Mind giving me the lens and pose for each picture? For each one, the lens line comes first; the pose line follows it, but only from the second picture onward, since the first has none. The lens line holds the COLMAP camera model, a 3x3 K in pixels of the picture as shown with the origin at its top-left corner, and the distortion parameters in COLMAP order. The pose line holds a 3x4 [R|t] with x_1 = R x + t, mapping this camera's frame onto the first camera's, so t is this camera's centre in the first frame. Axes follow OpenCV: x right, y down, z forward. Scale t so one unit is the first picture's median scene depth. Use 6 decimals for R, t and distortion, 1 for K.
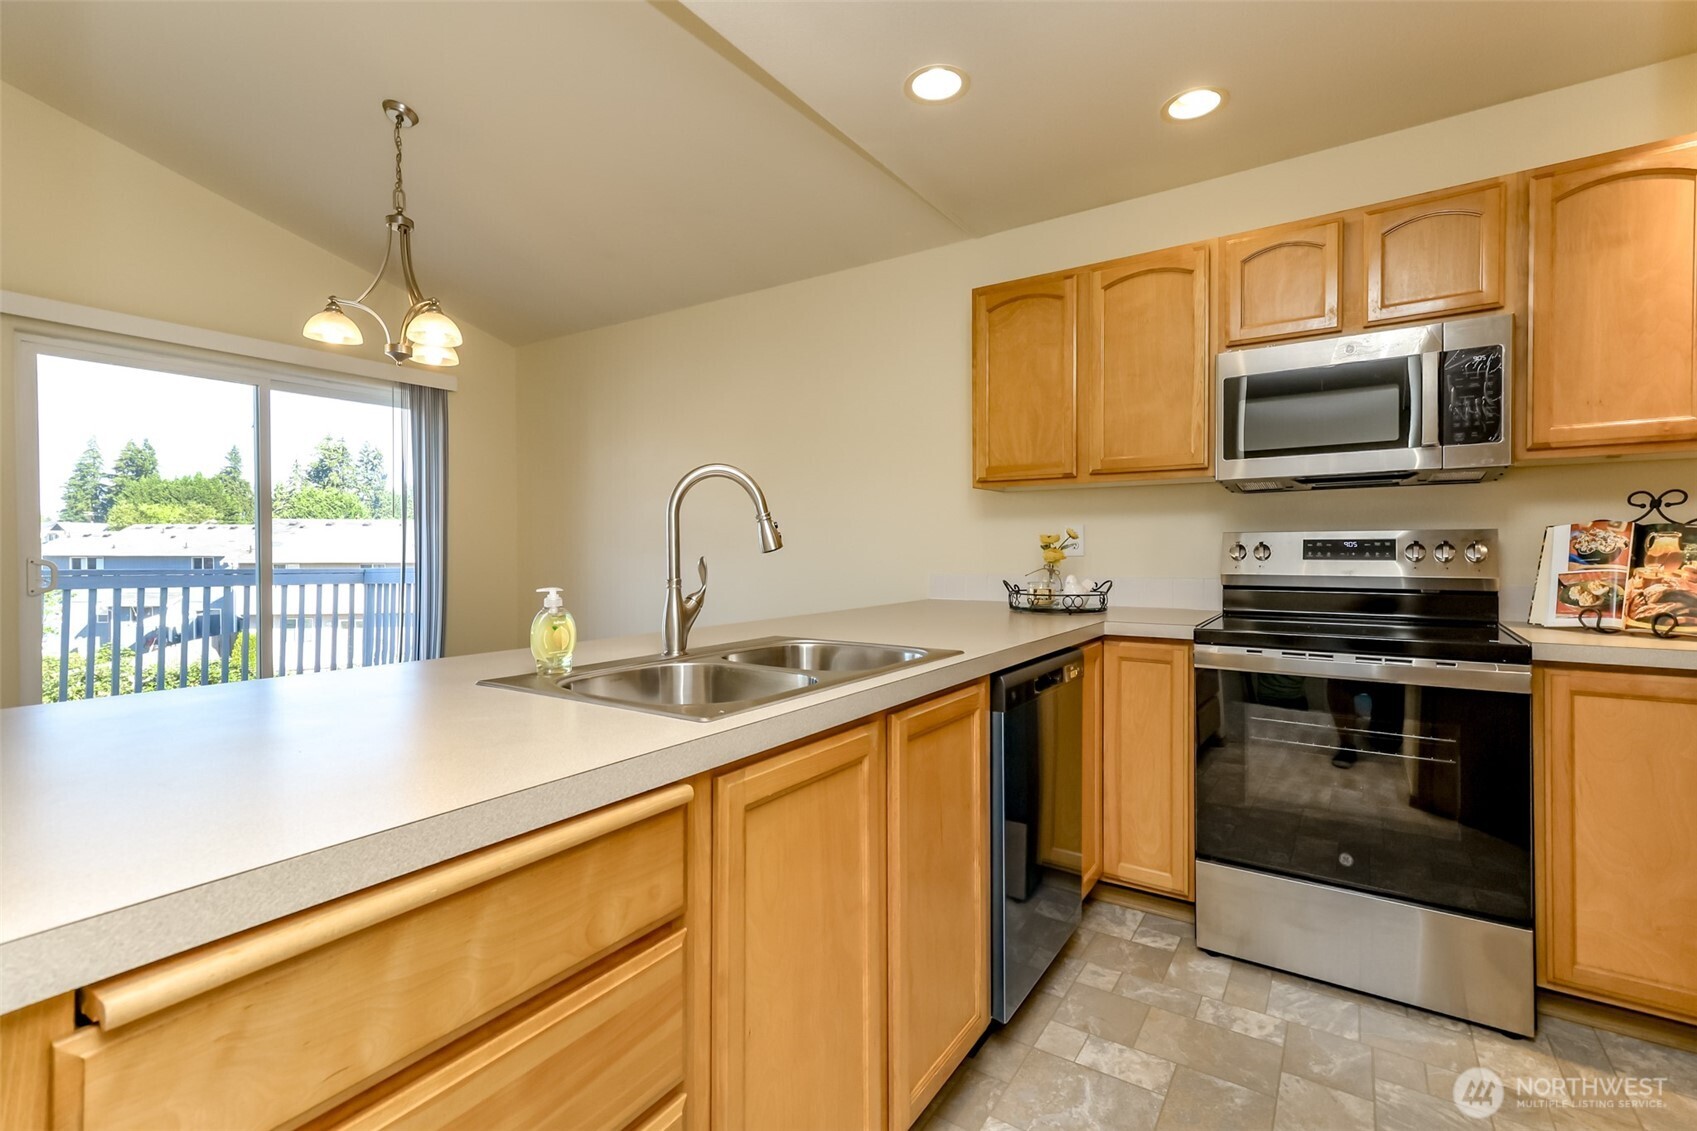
lens RADIAL K [[764.7, 0, 850.5], [0, 764.7, 555.8], [0, 0, 1]] dist [0.022604, 0.000255]
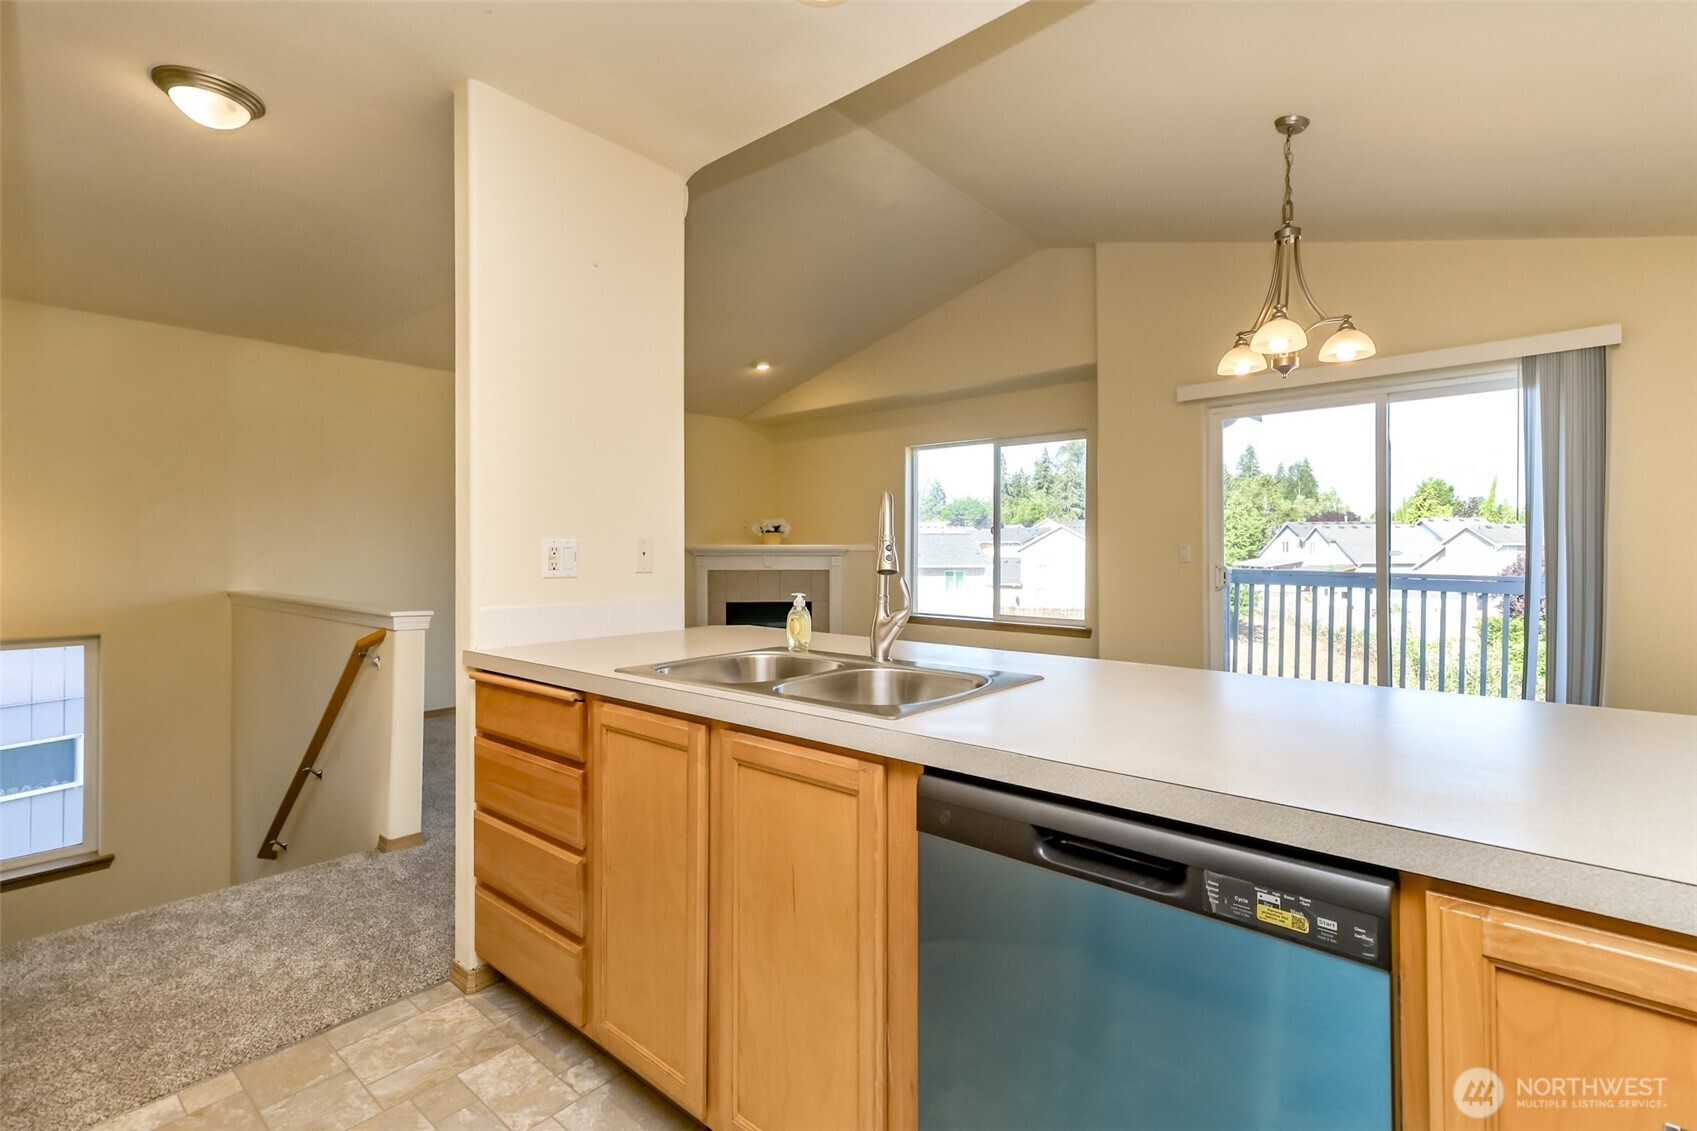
lens RADIAL K [[769.6, 0, 857.8], [0, 769.6, 548.6], [0, 0, 1]] dist [0.020469, 0.000208]
pose [[-0.125688, -0.002865, -0.992066, 0.038488], [-0.007073, 0.999973, -0.001992, -0.001524], [0.992045, 0.006767, -0.125704, 0.046178]]
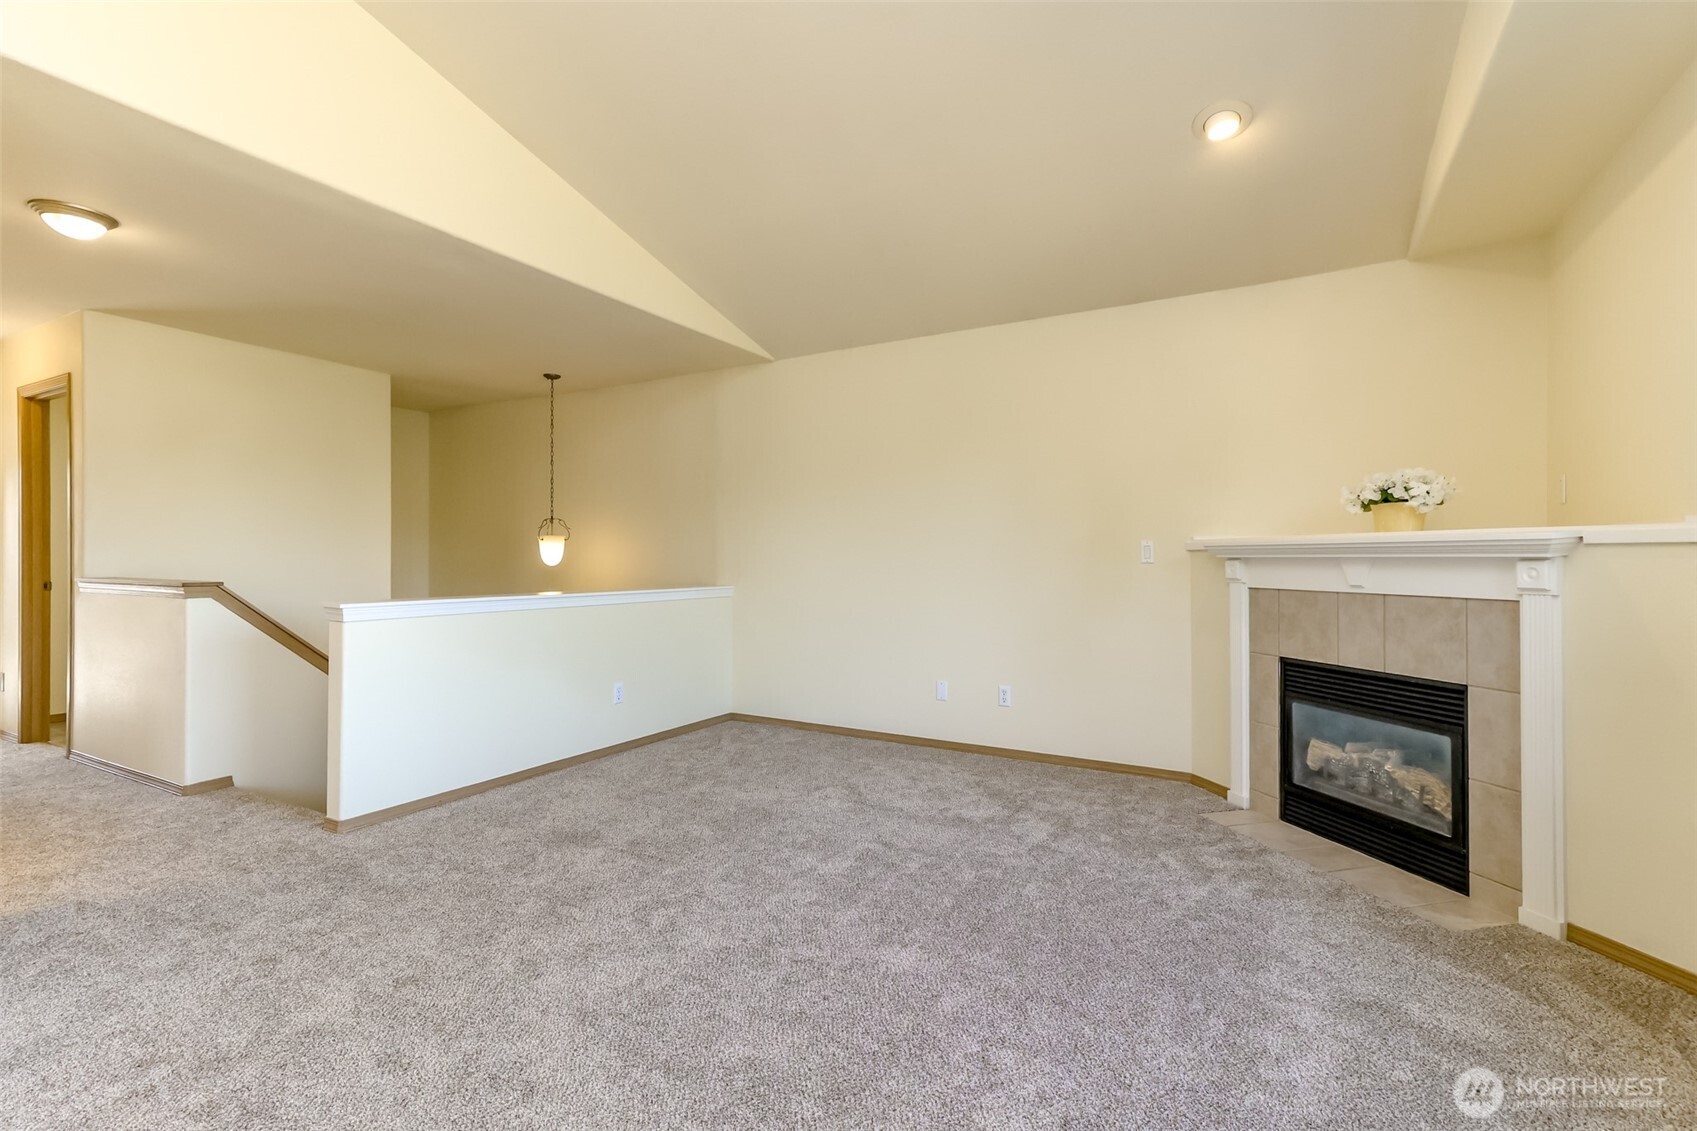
lens RADIAL K [[764.7, 0, 850.5], [0, 764.7, 555.8], [0, 0, 1]] dist [0.022604, 0.000255]
pose [[-0.997932, -0.002723, -0.064214, -0.085739], [-0.002880, 0.999993, 0.002357, -0.000380], [0.064207, 0.002537, -0.997933, 0.076468]]
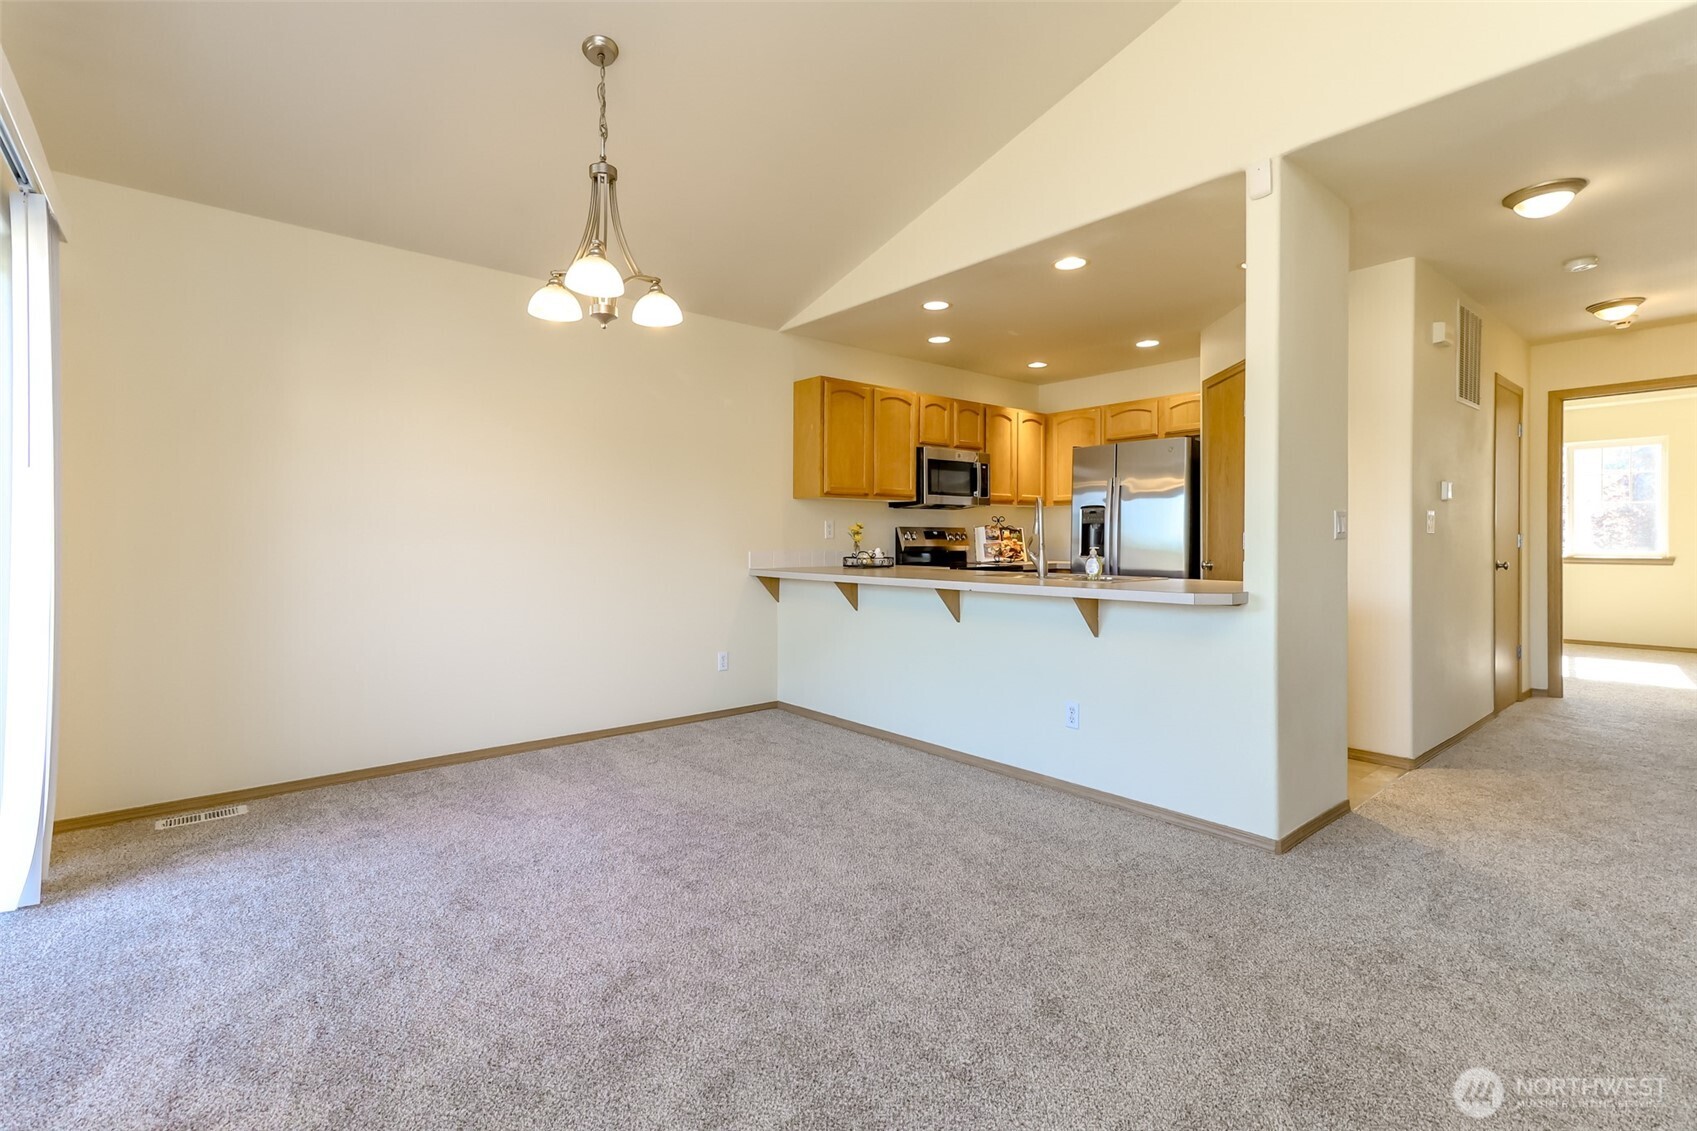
lens RADIAL K [[769.6, 0, 857.8], [0, 769.6, 548.6], [0, 0, 1]] dist [0.020469, 0.000208]
pose [[0.275100, -0.013634, 0.961319, -0.109467], [0.005439, 0.999906, 0.012624, 0.000144], [-0.961400, 0.001756, 0.275149, 0.036850]]
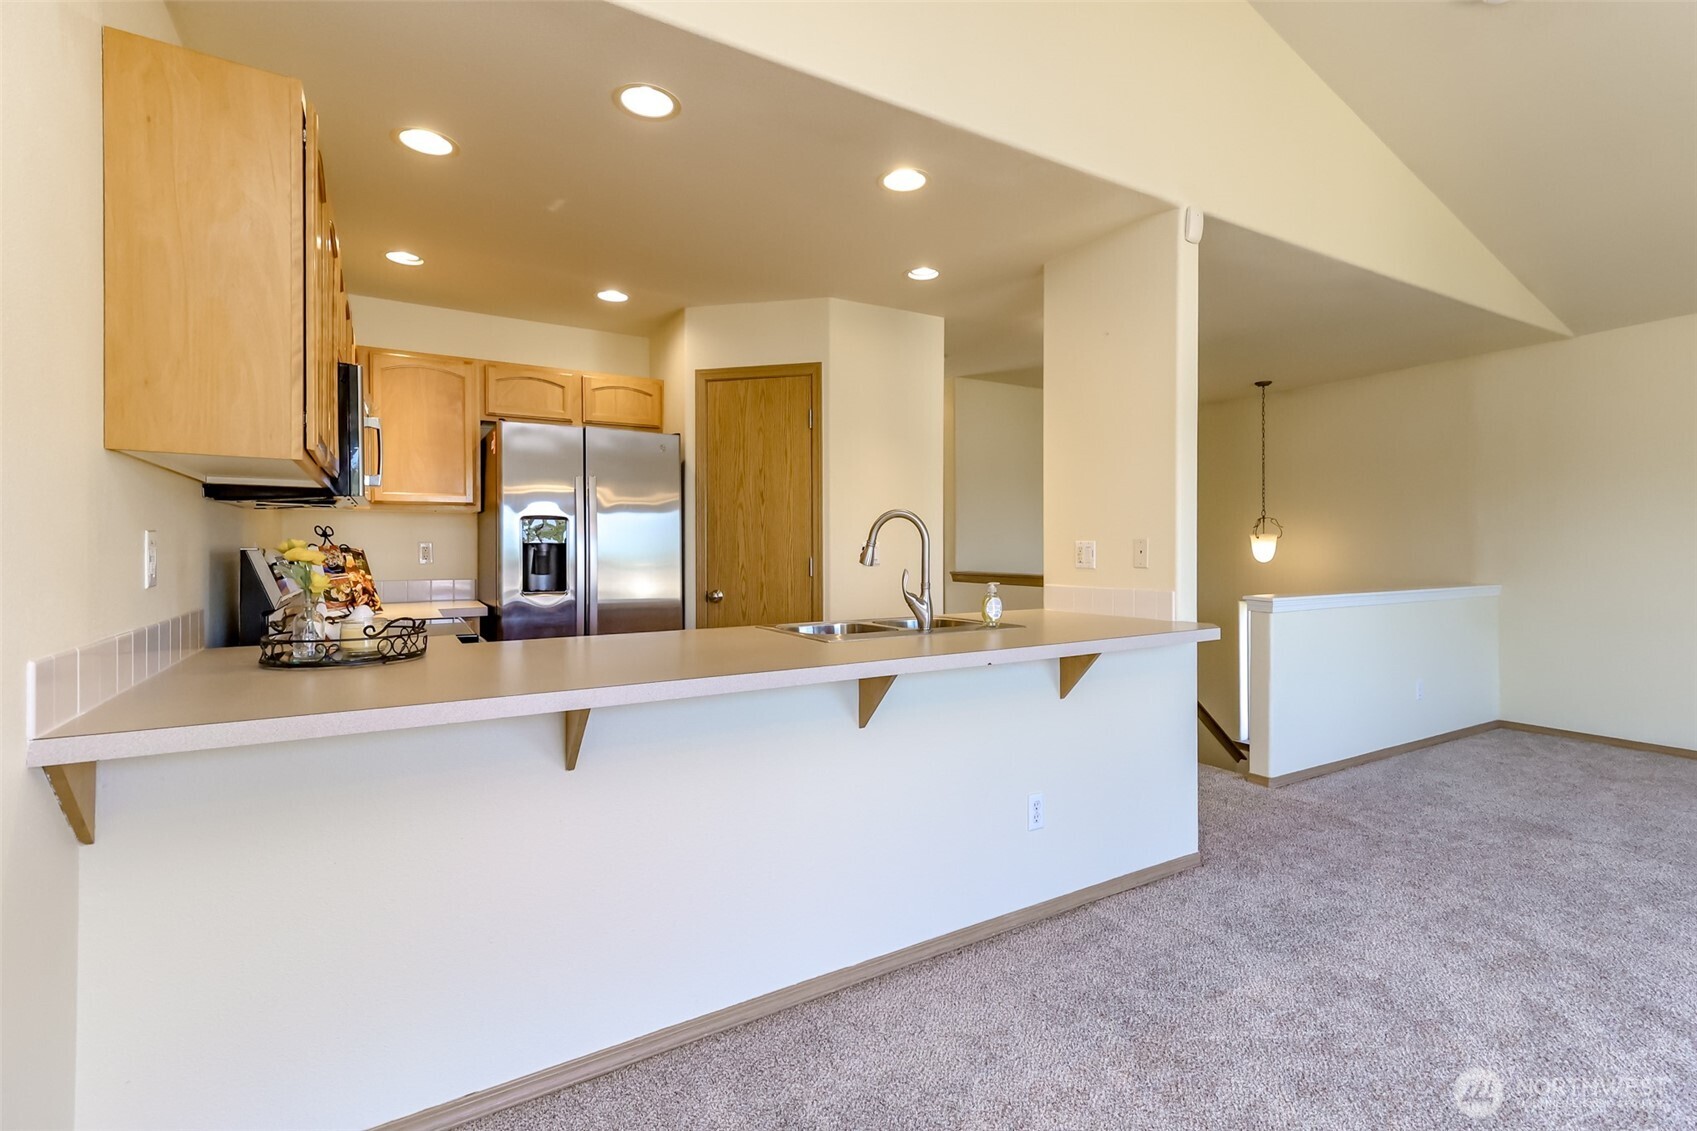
lens RADIAL K [[769.6, 0, 857.8], [0, 769.6, 548.6], [0, 0, 1]] dist [0.020469, 0.000208]
pose [[-0.902748, 0.004009, 0.430152, -0.032014], [0.006916, 0.999963, 0.005194, -0.002043], [-0.430115, 0.007664, -0.902741, 0.103097]]
